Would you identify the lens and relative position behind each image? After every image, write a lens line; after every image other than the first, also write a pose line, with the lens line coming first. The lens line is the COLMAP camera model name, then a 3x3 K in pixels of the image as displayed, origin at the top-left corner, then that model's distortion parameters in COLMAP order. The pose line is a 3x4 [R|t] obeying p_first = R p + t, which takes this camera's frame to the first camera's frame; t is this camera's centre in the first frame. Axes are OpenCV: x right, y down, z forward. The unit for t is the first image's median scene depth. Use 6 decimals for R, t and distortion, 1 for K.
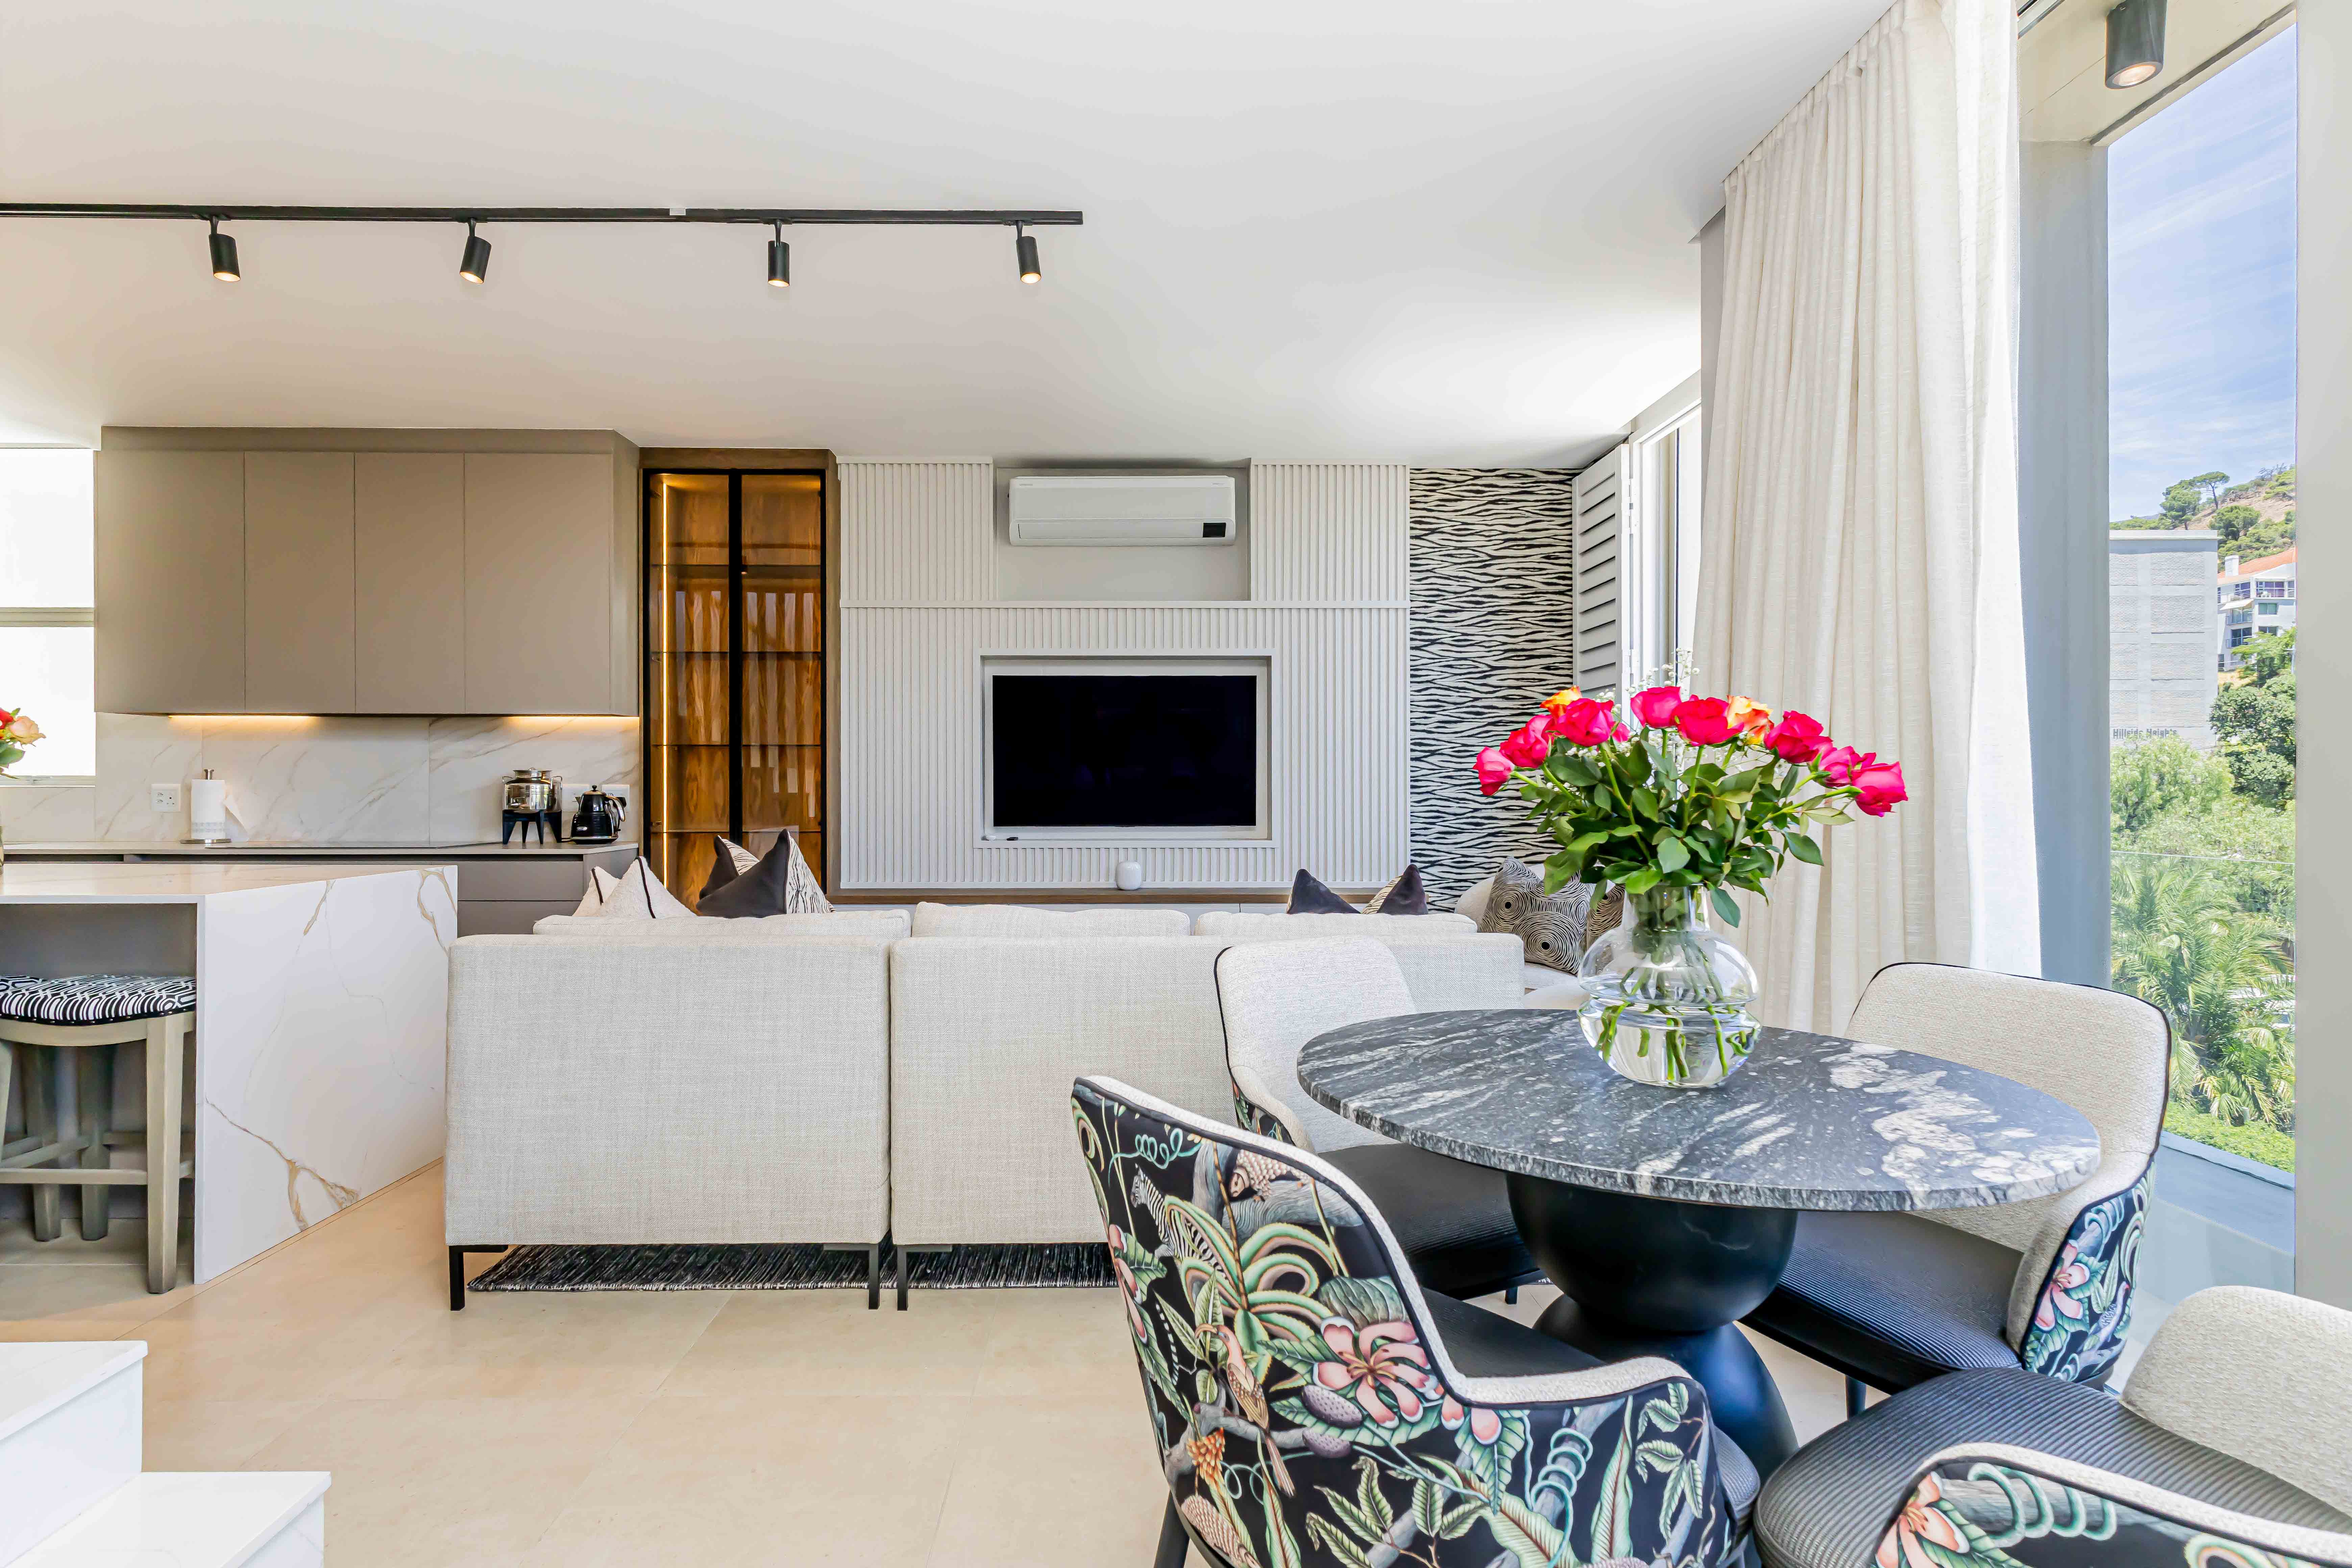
lens RADIAL K [[1109.8, 0, 1110.1], [0, 1109.8, 765.8], [0, 0, 1]] dist [0.003319, -0.000155]
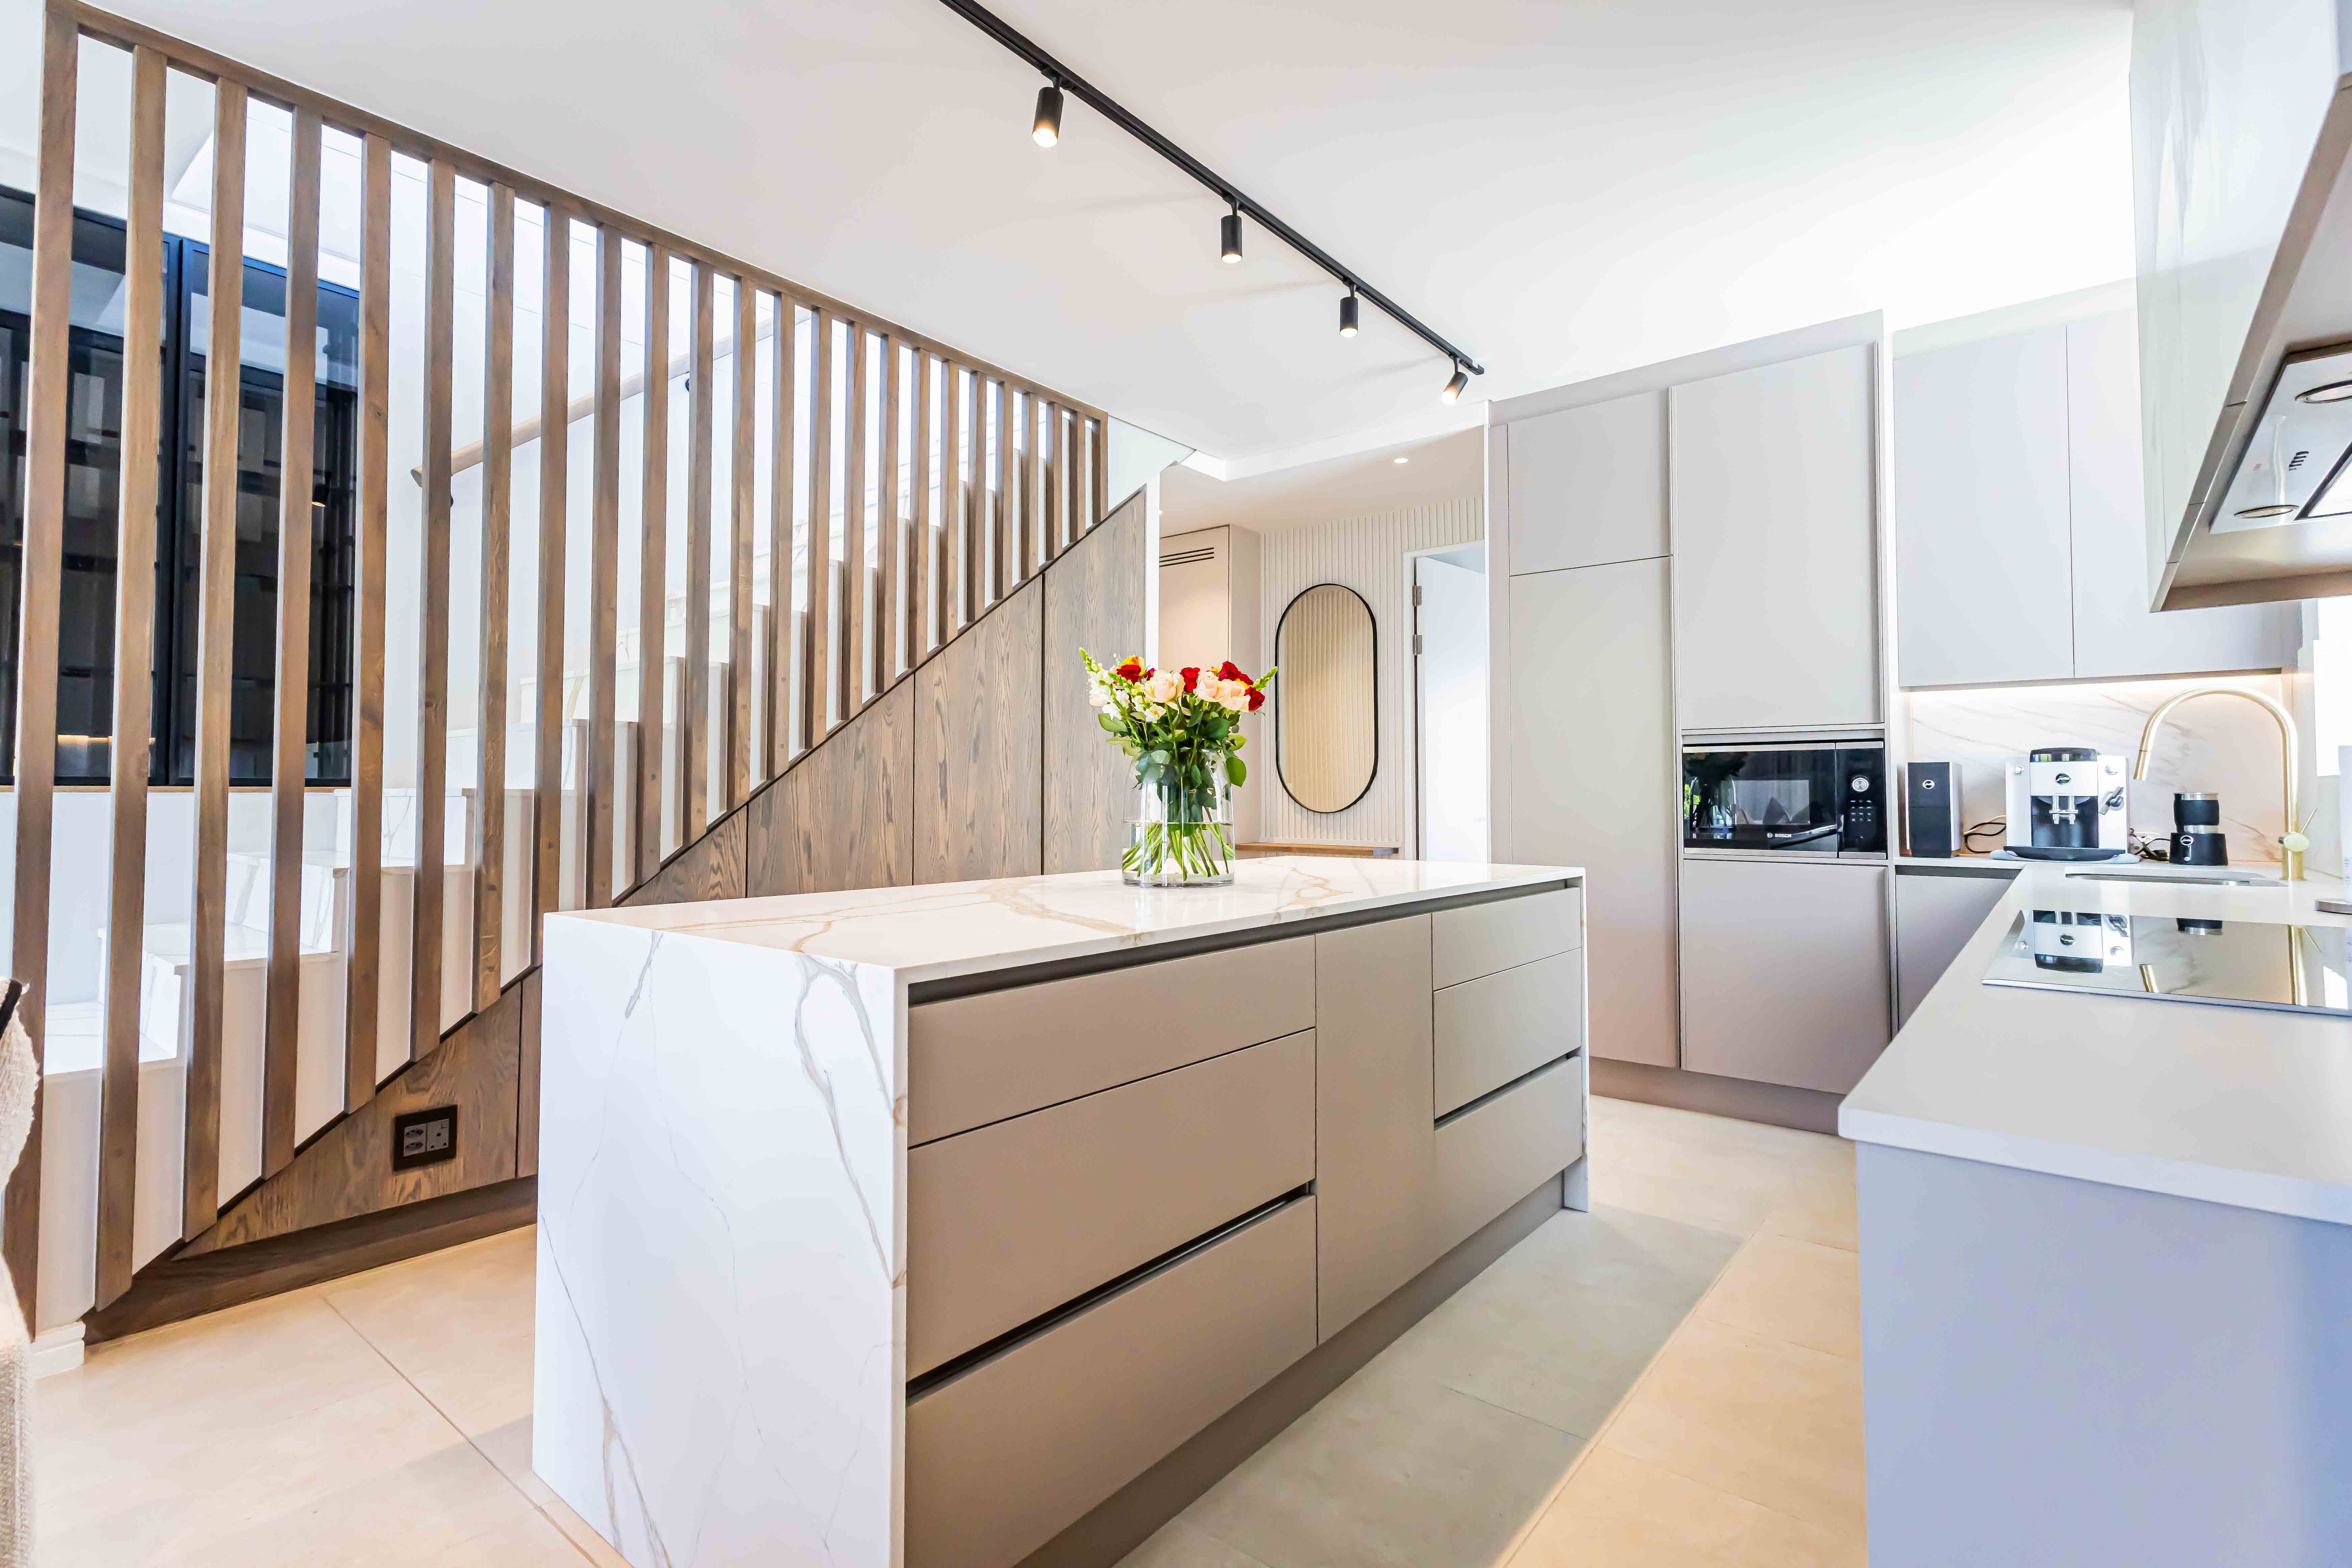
lens RADIAL K [[1109.8, 0, 1128.3], [0, 1109.8, 766.3], [0, 0, 1]] dist [0.003319, -0.000155]
pose [[-0.635795, -0.028519, -0.771331, -0.260507], [0.012184, 0.998822, -0.046973, 0.031734], [0.771762, -0.039263, -0.634698, 0.910525]]
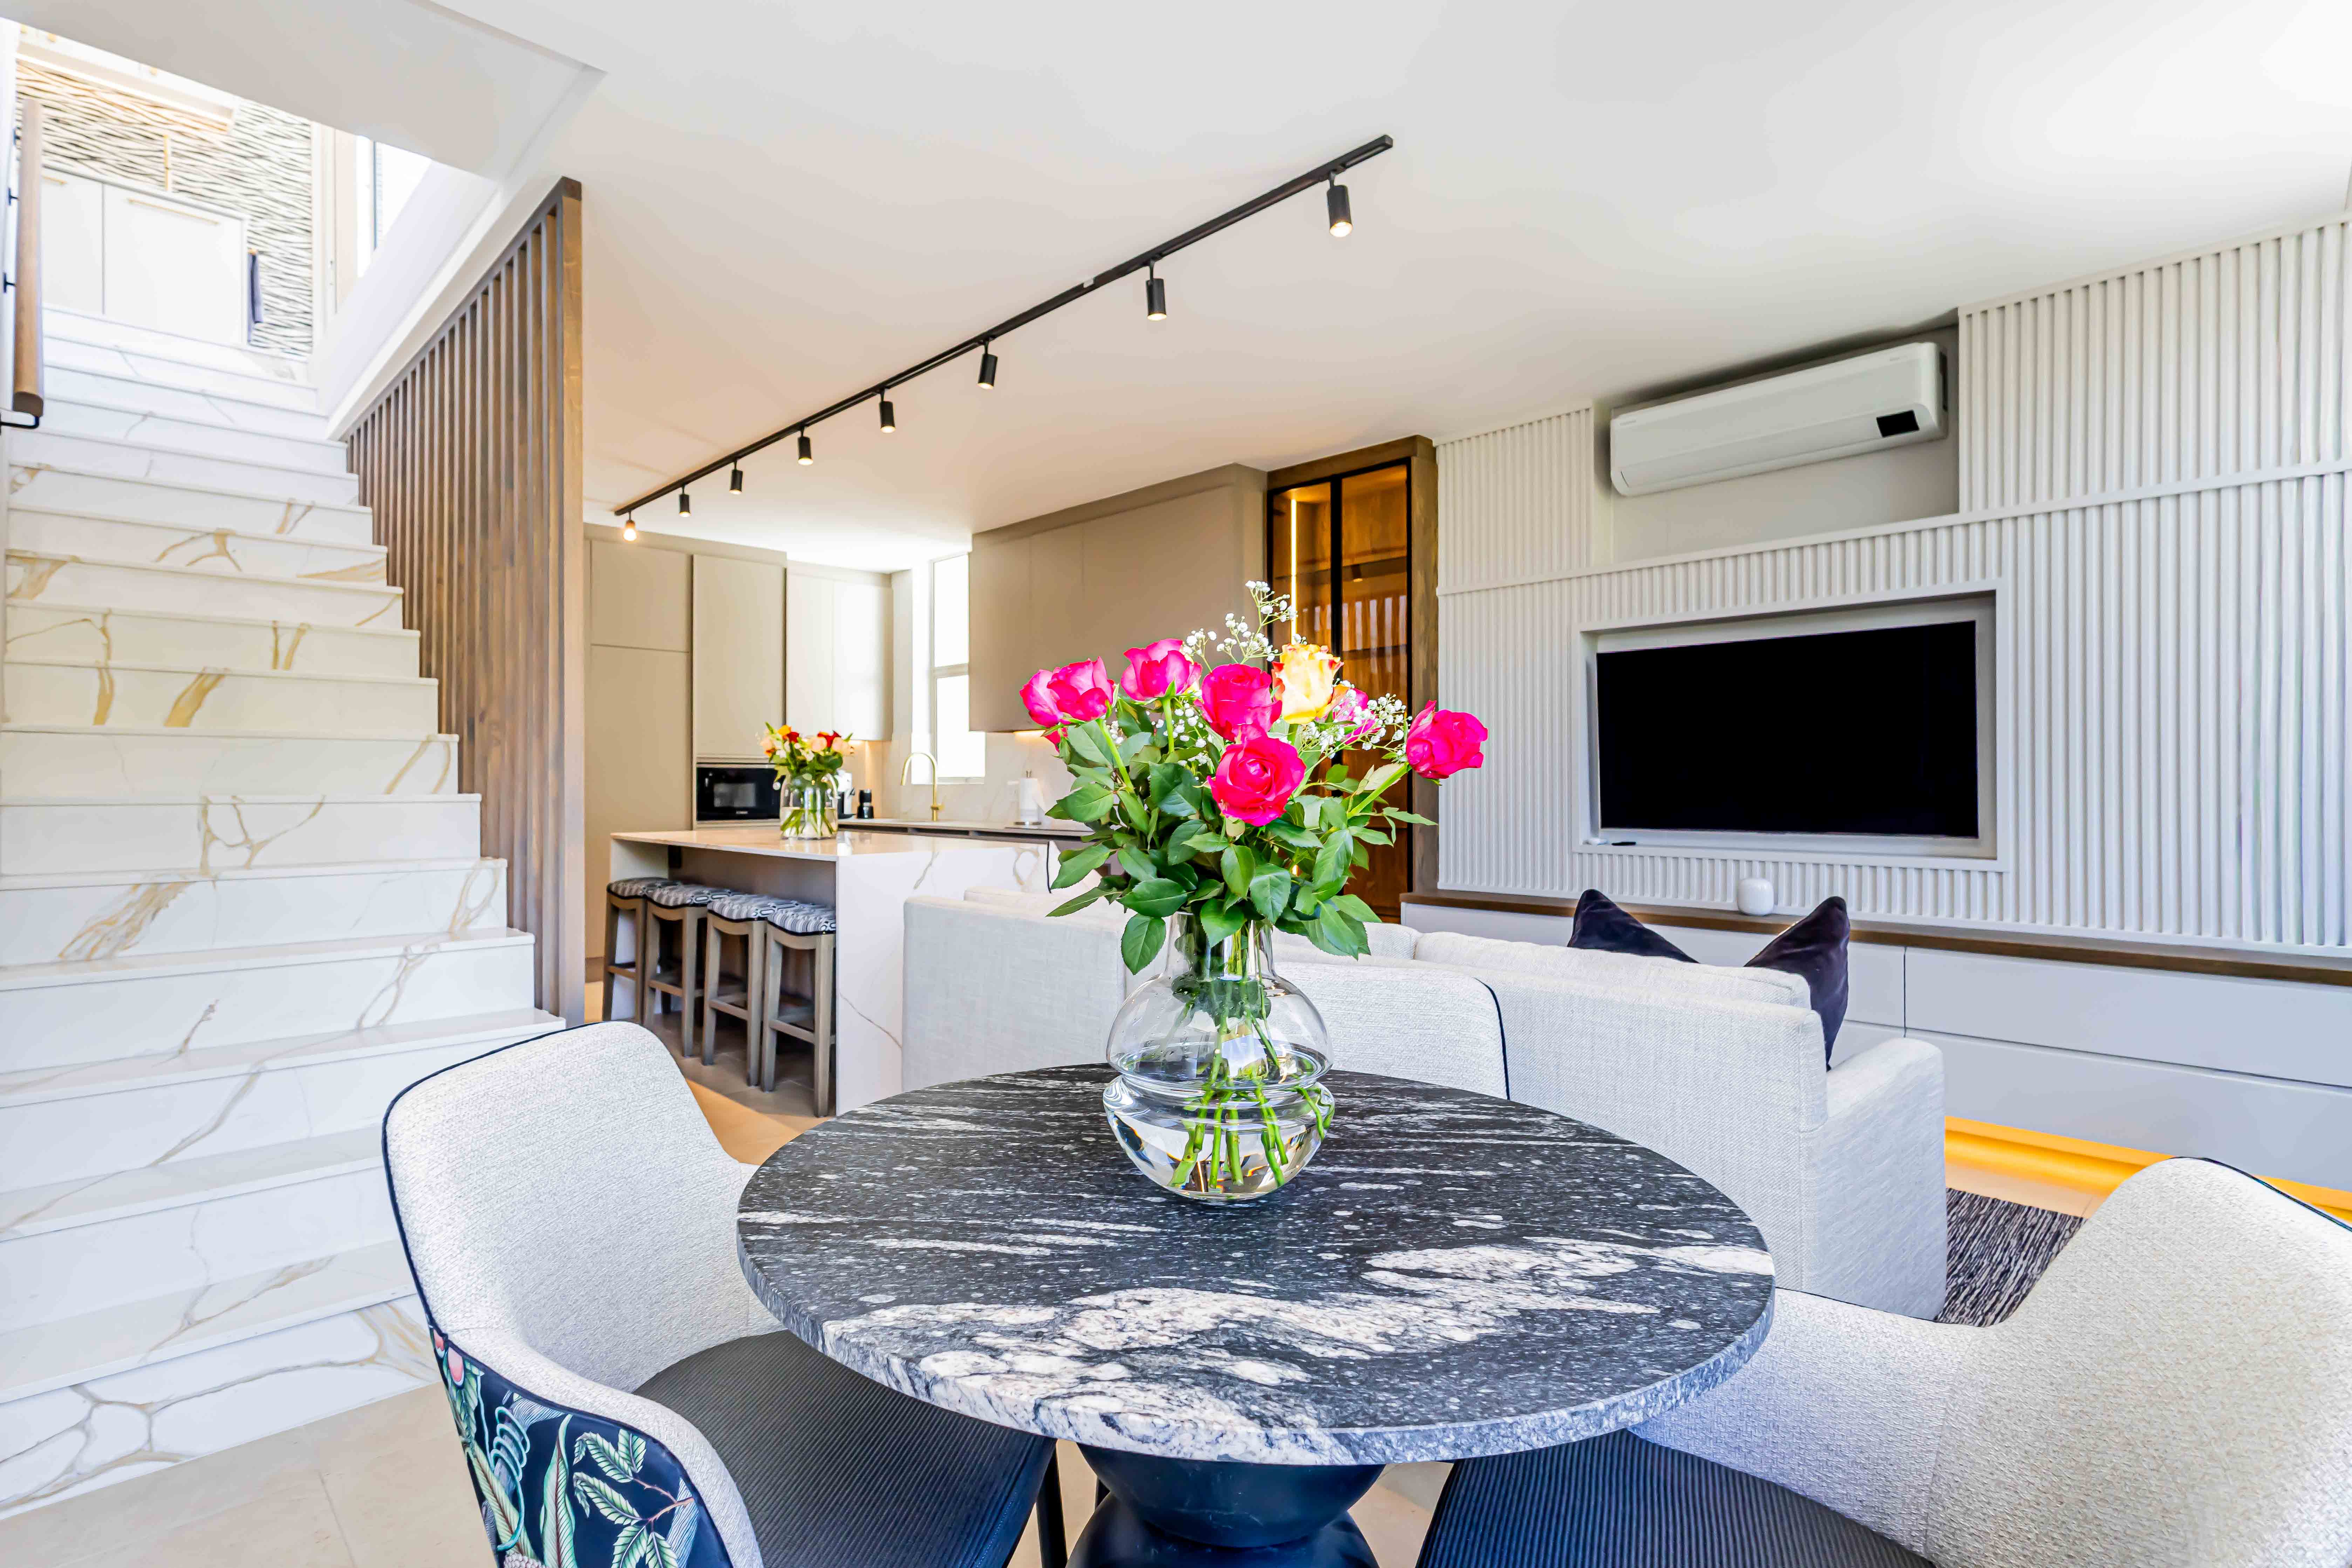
lens RADIAL K [[1109.8, 0, 1093.2], [0, 1109.8, 782.0], [0, 0, 1]] dist [0.003319, -0.000155]
pose [[0.684739, -0.004413, -0.728775, 0.262892], [0.017348, 0.999797, 0.010245, 0.003315], [0.728582, -0.019658, 0.684677, 0.121378]]
